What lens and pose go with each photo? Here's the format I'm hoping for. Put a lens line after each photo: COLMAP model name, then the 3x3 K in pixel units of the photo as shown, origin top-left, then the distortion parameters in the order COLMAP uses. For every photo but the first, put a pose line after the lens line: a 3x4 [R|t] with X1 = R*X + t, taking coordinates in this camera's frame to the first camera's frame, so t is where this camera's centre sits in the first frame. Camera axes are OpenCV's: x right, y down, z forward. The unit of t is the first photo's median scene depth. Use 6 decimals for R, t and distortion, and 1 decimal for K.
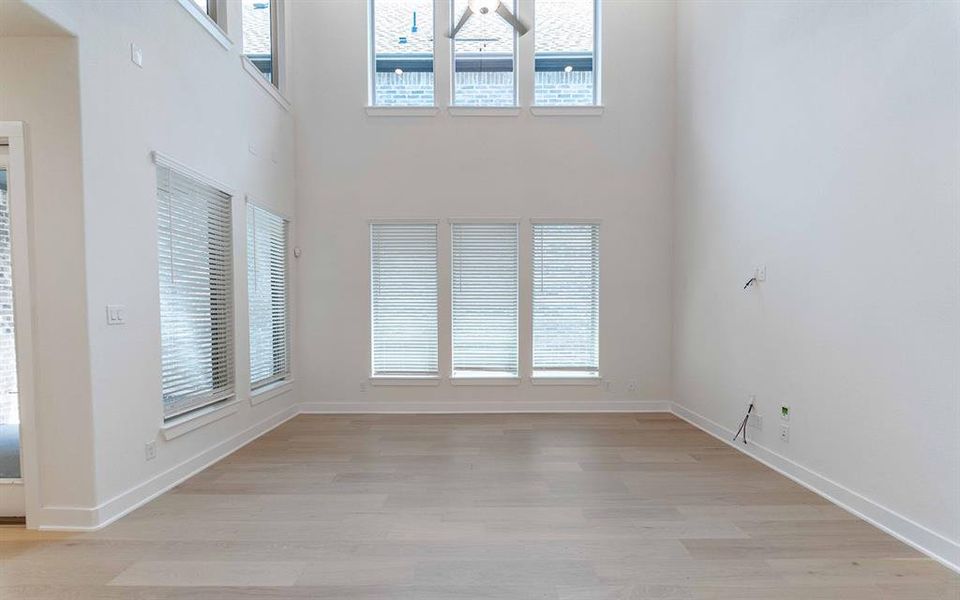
lens RADIAL K [[385.3, 0, 484.6], [0, 385.3, 318.5], [0, 0, 1]] dist [-0.001930, -0.001078]
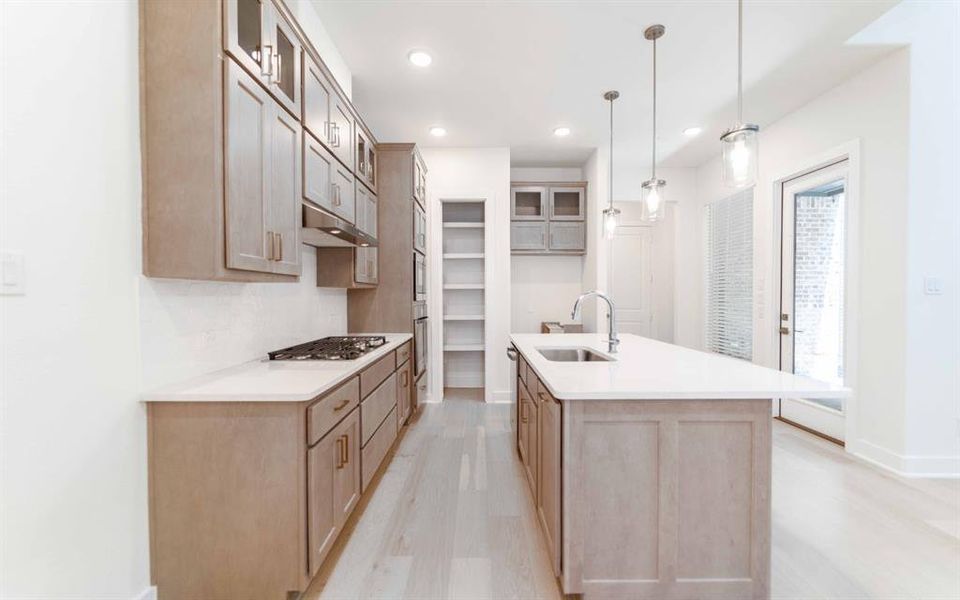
lens RADIAL K [[385.3, 0, 480.3], [0, 385.3, 302.2], [0, 0, 1]] dist [-0.001930, -0.001078]
pose [[0.006899, 0.019104, -0.999794, 0.072971], [-0.033830, 0.999250, 0.018860, 0.048913], [0.999404, 0.033693, 0.007540, -0.212239]]
